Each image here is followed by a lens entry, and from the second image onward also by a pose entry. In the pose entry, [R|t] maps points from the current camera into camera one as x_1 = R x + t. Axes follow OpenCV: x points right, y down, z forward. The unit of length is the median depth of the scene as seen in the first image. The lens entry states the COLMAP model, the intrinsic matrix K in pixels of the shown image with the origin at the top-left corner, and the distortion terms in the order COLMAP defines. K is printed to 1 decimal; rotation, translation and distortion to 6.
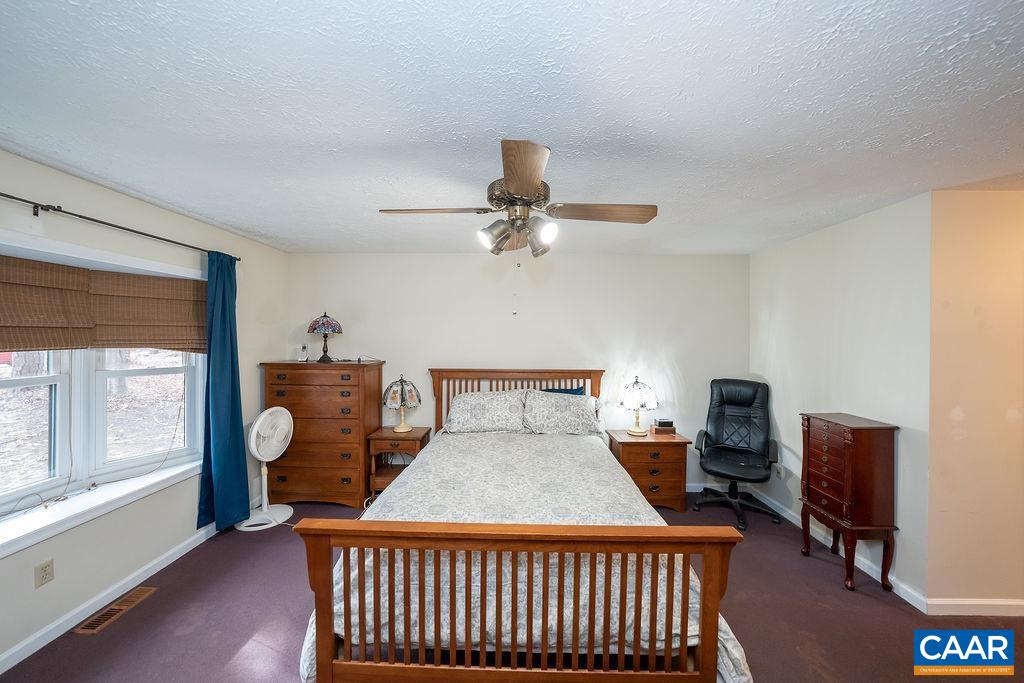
lens RADIAL K [[358.2, 0, 510.6], [0, 358.2, 336.9], [0, 0, 1]] dist [-0.032525, 0.006487]
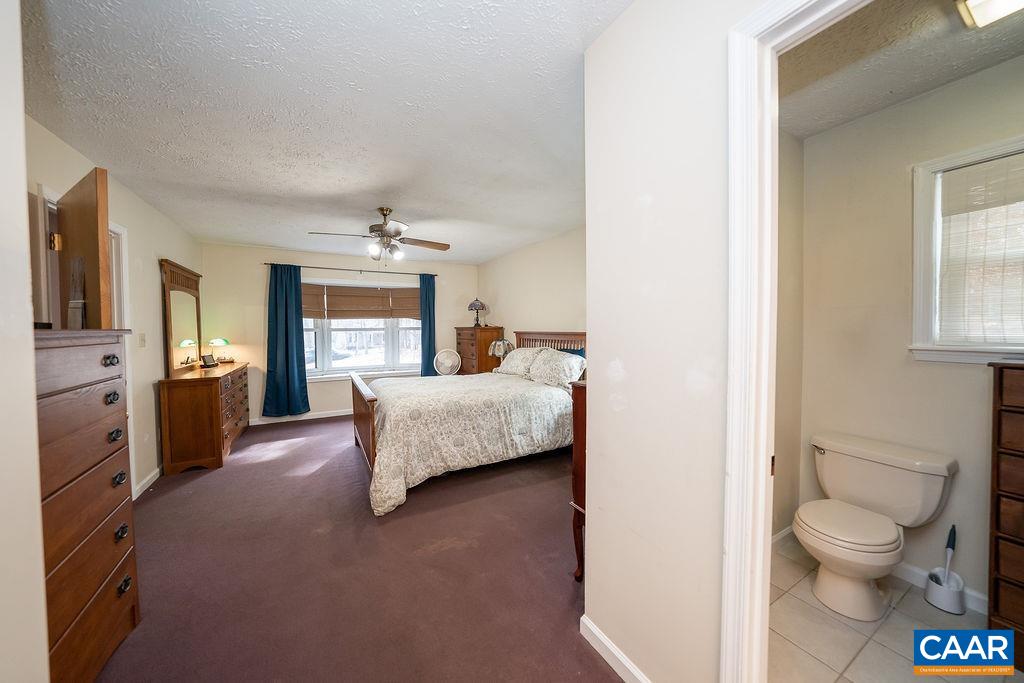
lens RADIAL K [[358.2, 0, 510.6], [0, 358.2, 336.9], [0, 0, 1]] dist [-0.032525, 0.006487]
pose [[0.516410, 0.021497, -0.856072, 1.145394], [0.012677, 0.999383, 0.032743, 0.070375], [0.856248, -0.027762, 0.515819, 0.264103]]
